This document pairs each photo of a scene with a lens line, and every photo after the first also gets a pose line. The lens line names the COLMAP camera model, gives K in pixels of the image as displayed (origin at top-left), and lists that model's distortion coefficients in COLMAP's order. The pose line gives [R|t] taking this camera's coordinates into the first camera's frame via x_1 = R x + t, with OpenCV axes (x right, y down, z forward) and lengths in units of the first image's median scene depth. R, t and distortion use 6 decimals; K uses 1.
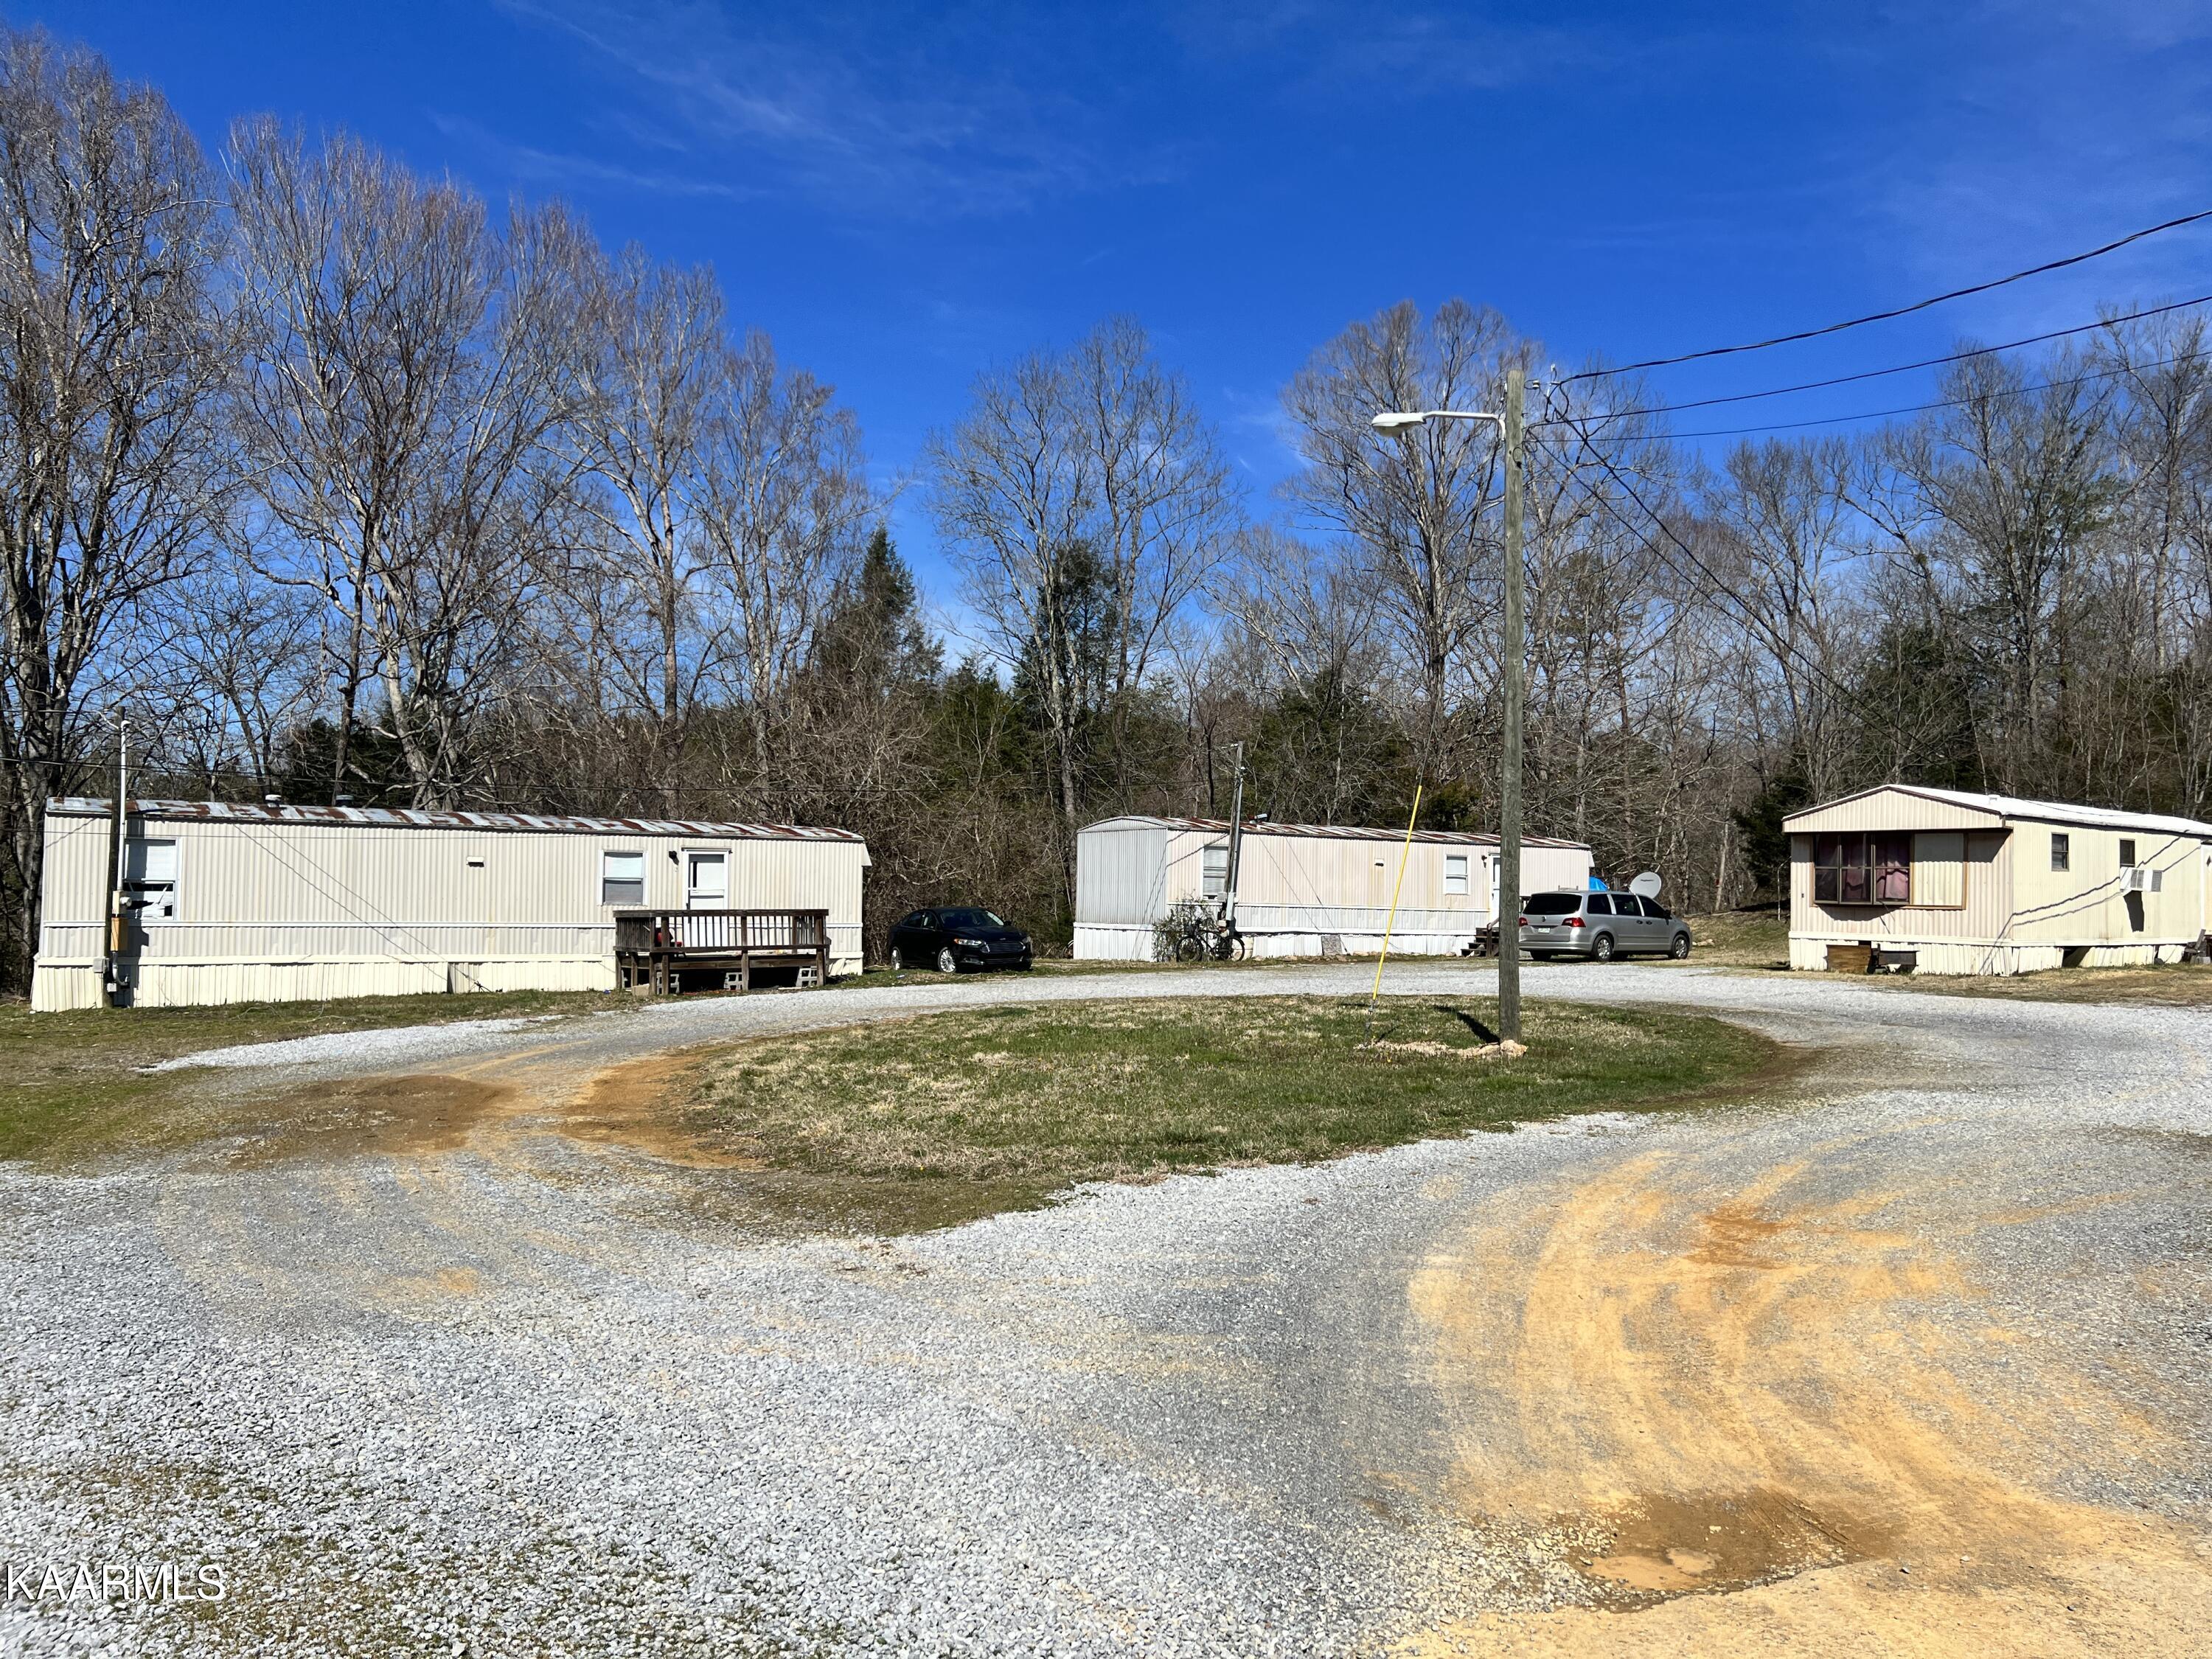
lens RADIAL K [[1672.4, 0, 1089.0], [0, 1672.4, 825.4], [0, 0, 1]] dist [0.064893, -0.069421]
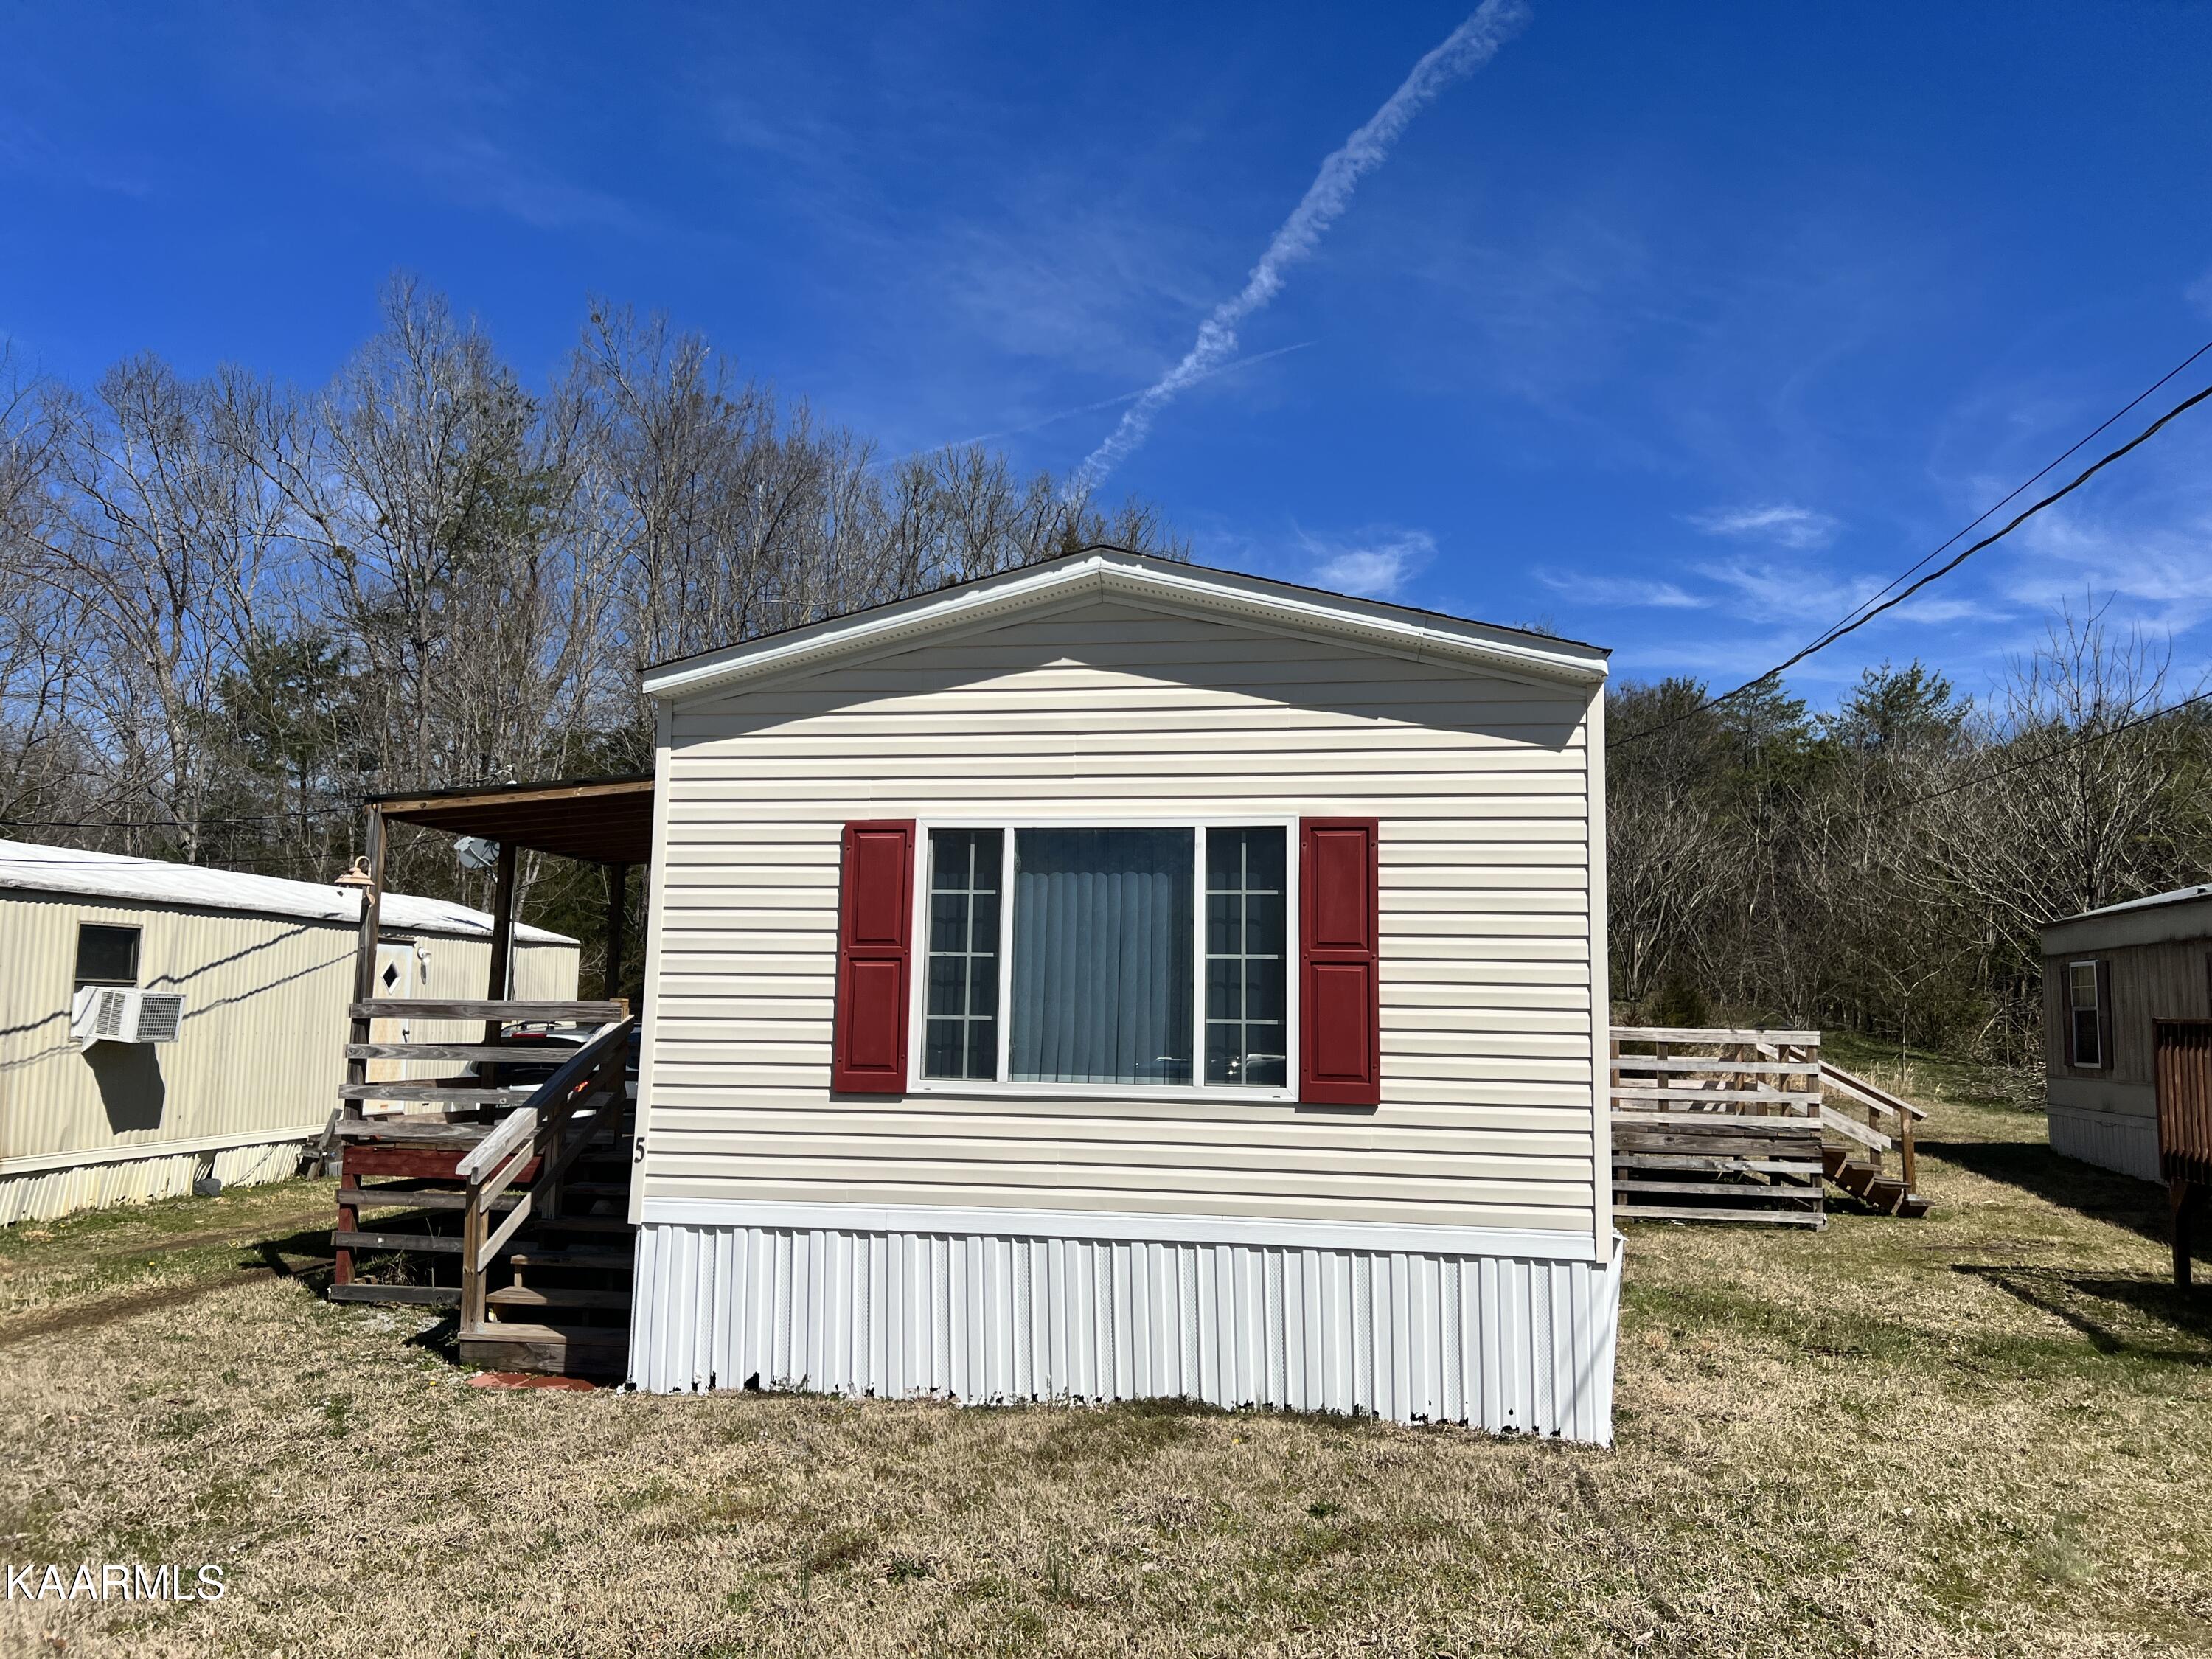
lens RADIAL K [[1672.4, 0, 1111.3], [0, 1672.4, 832.4], [0, 0, 1]] dist [0.064893, -0.069421]
pose [[0.731634, 0.070952, 0.677995, 0.525749], [-0.031451, 0.997023, -0.070399, 0.007381], [-0.680972, 0.030183, 0.731687, 0.518259]]
